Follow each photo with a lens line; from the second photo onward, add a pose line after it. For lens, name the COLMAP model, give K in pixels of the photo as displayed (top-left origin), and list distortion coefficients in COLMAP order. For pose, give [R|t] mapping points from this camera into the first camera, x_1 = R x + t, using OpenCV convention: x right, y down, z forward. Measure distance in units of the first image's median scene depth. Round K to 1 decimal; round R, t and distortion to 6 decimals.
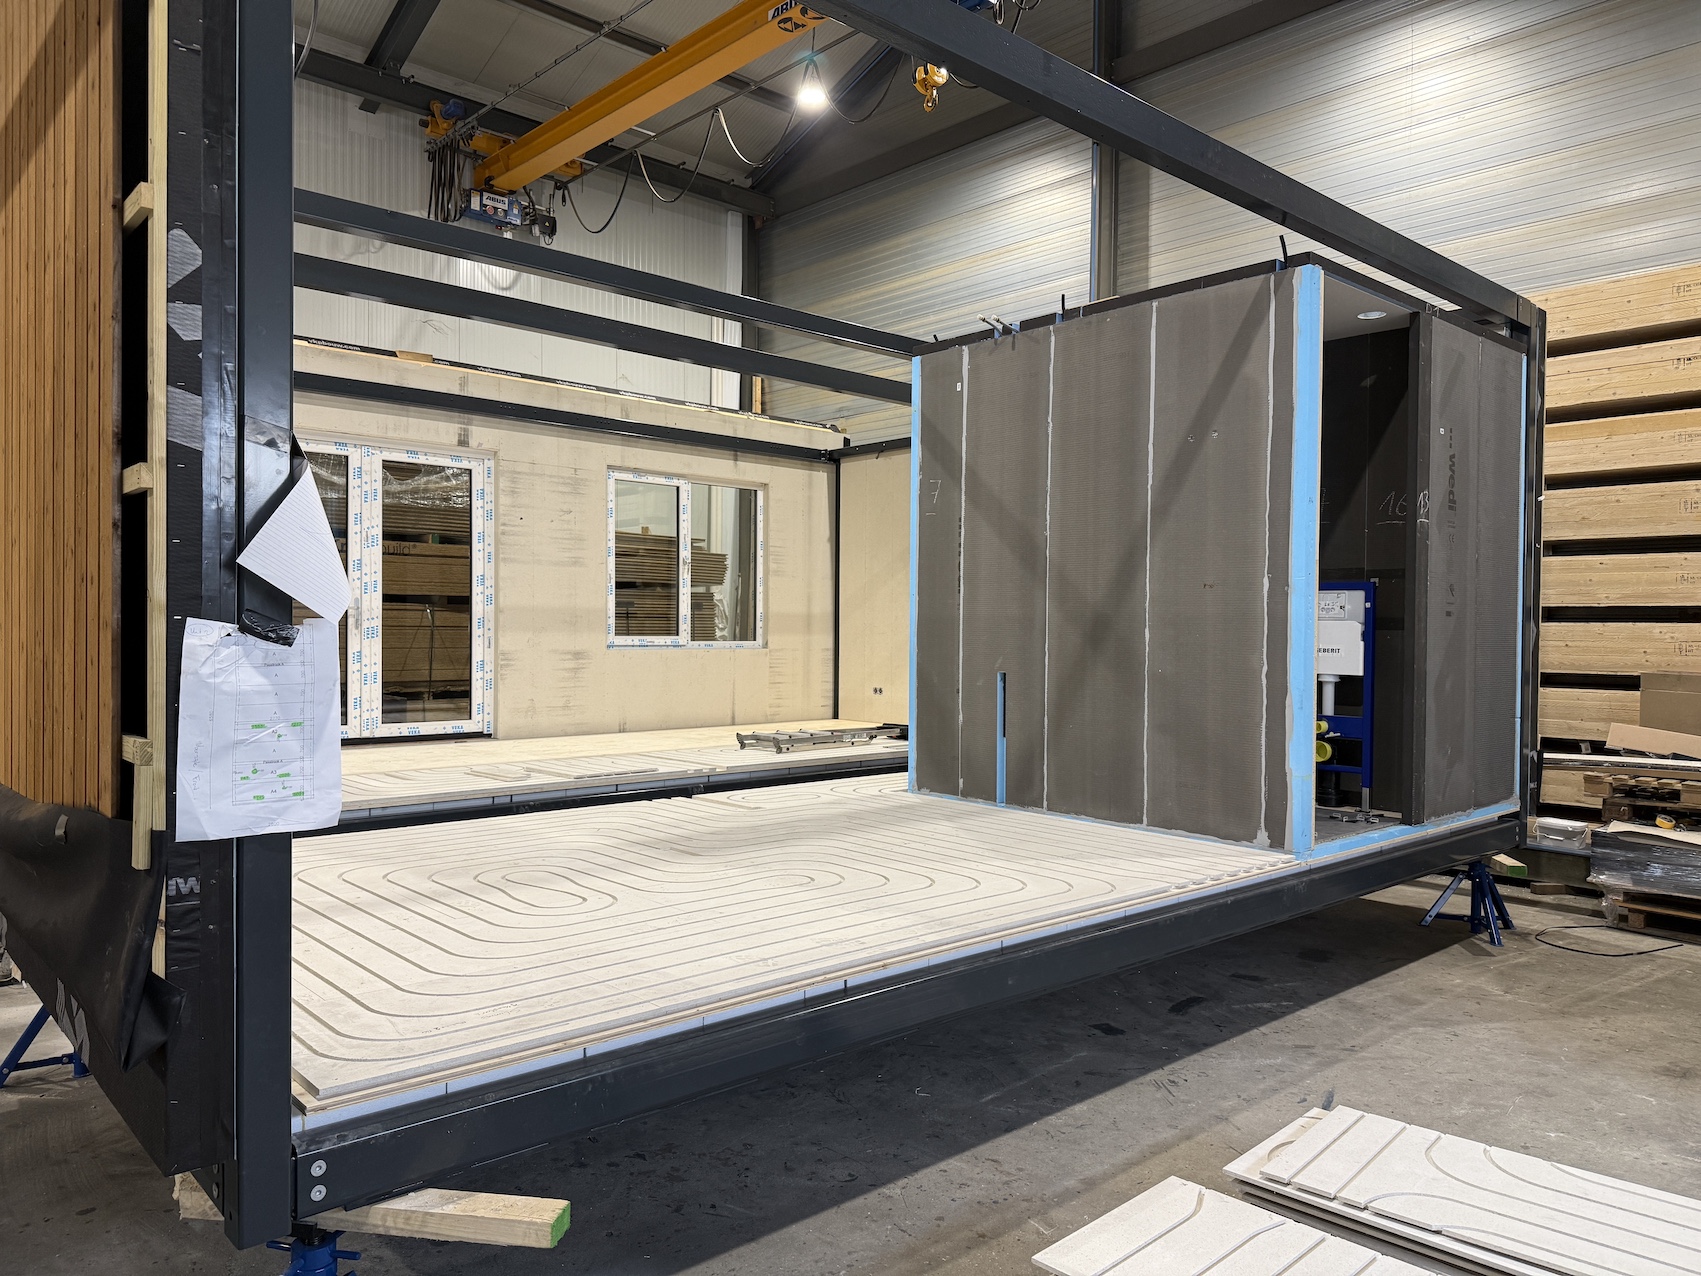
lens RADIAL K [[1180.1, 0, 870.4], [0, 1180.1, 654.4], [0, 0, 1]] dist [0.103297, -0.190435]
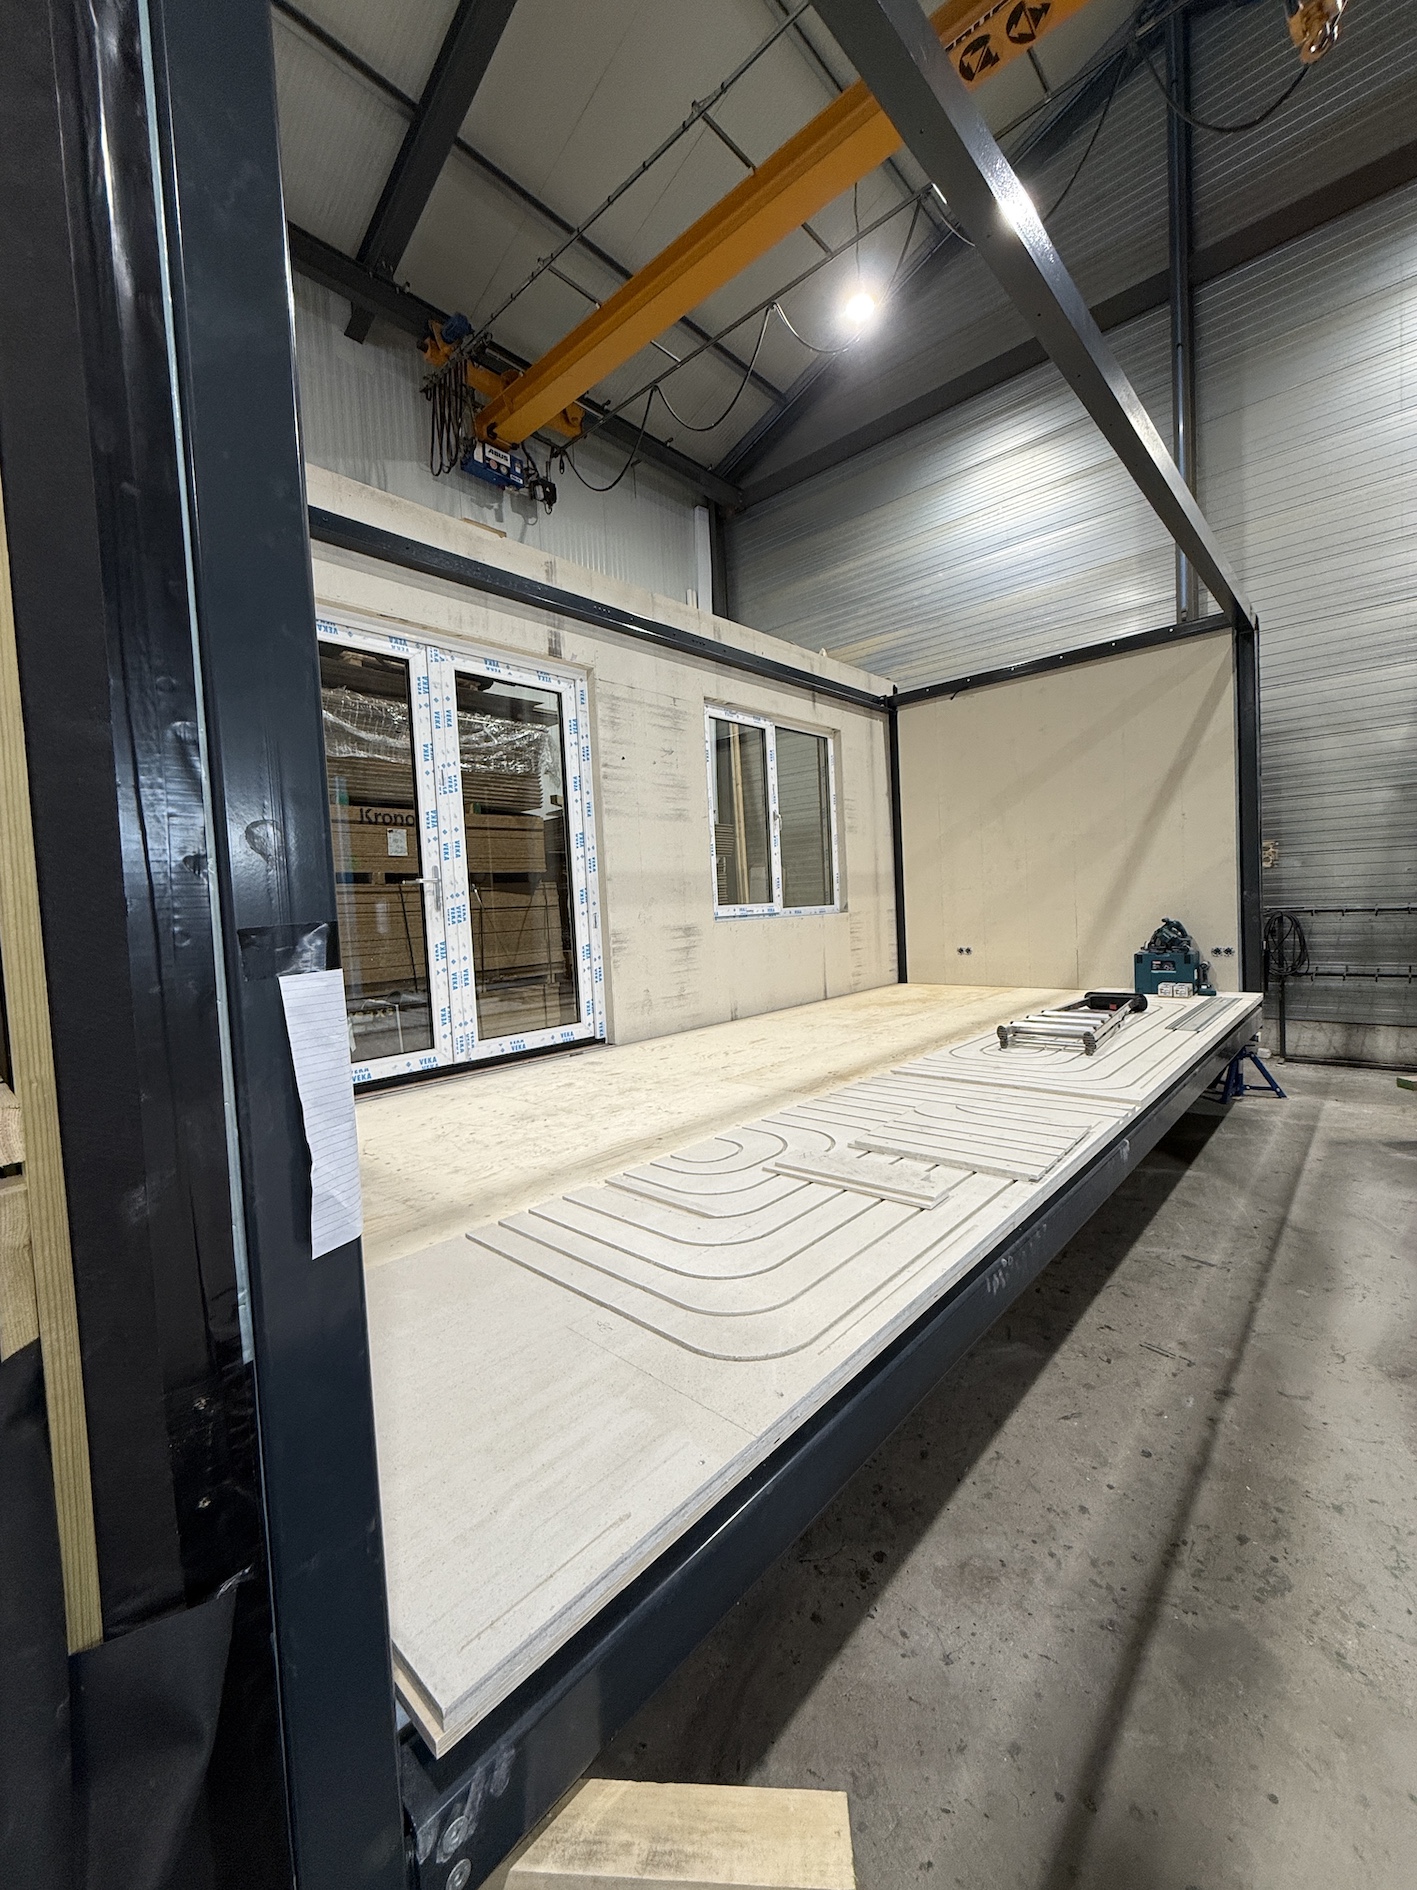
lens RADIAL K [[759.8, 0, 708.5], [0, 759.8, 945.0], [0, 0, 1]] dist [-0.000113, -0.000347]
pose [[0.995298, -0.065415, 0.071430, -0.262718], [0.063670, 0.997621, 0.026437, -0.002576], [-0.072989, -0.021765, 0.997095, 0.468321]]
